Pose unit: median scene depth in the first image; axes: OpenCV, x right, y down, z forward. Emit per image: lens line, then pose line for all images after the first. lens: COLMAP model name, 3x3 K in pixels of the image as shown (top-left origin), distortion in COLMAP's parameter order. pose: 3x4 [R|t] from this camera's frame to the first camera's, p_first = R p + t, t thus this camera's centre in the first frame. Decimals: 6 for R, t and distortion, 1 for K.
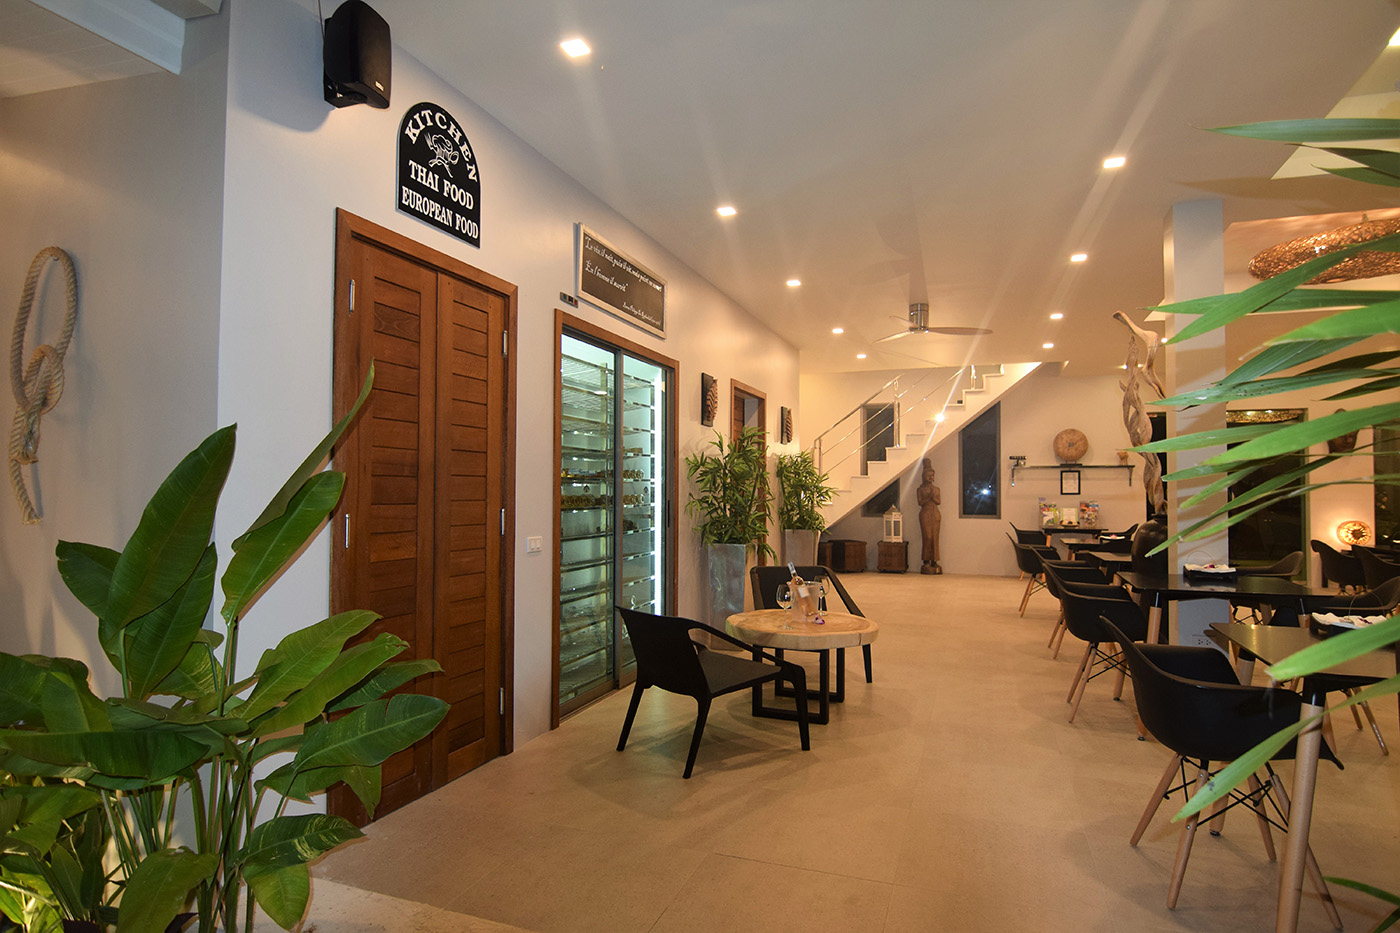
lens RADIAL K [[739.2, 0, 700.0], [0, 739.2, 466.5], [0, 0, 1]] dist [-0.016957, -0.001210]
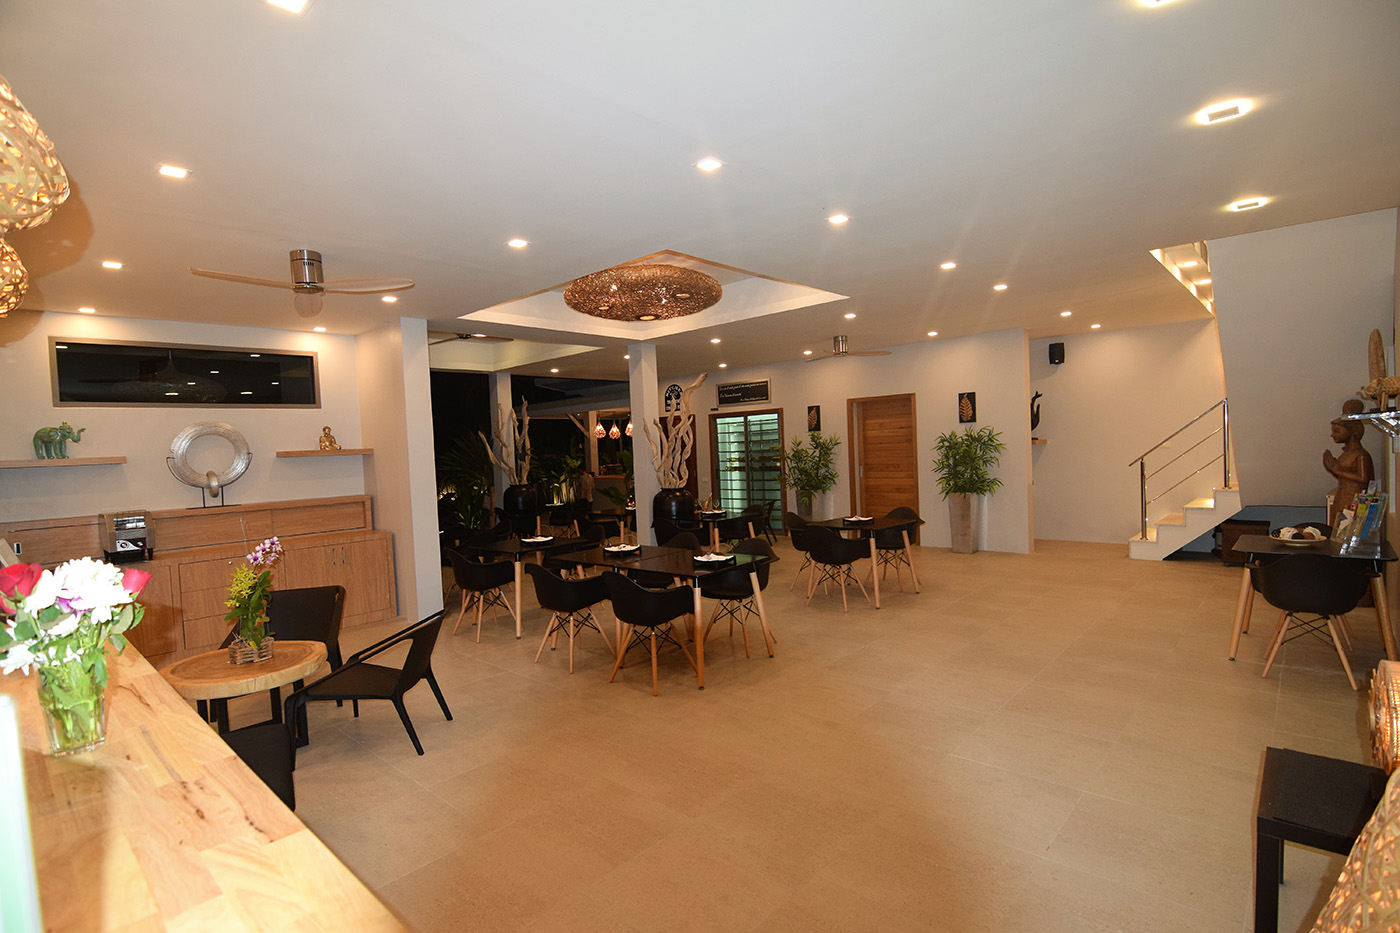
lens RADIAL K [[680.4, 0, 700.0], [0, 680.4, 466.5], [0, 0, 1]] dist [-0.022263, -0.000321]
pose [[-0.369257, 0.033874, -0.928710, 3.452680], [0.065801, 0.997780, 0.010231, 0.005202], [0.926995, -0.057332, -0.370666, 2.588361]]
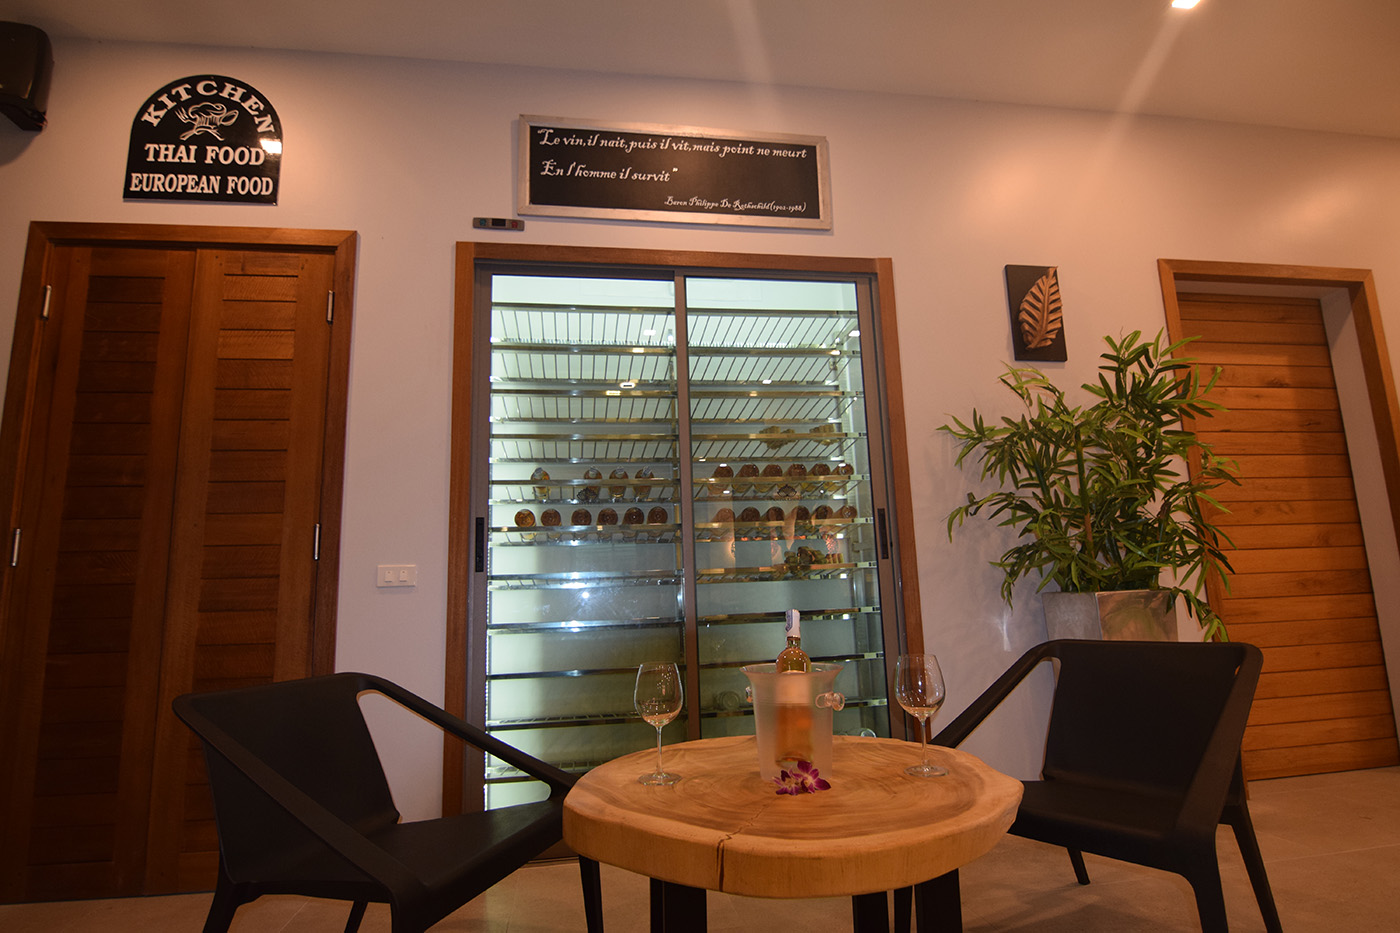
lens RADIAL K [[739.2, 0, 700.0], [0, 739.2, 466.5], [0, 0, 1]] dist [-0.016957, -0.001210]
pose [[0.495056, -0.170888, -0.851890, 0.578301], [0.064561, 0.984992, -0.160069, 0.150340], [0.866459, 0.024244, 0.498659, 1.019911]]
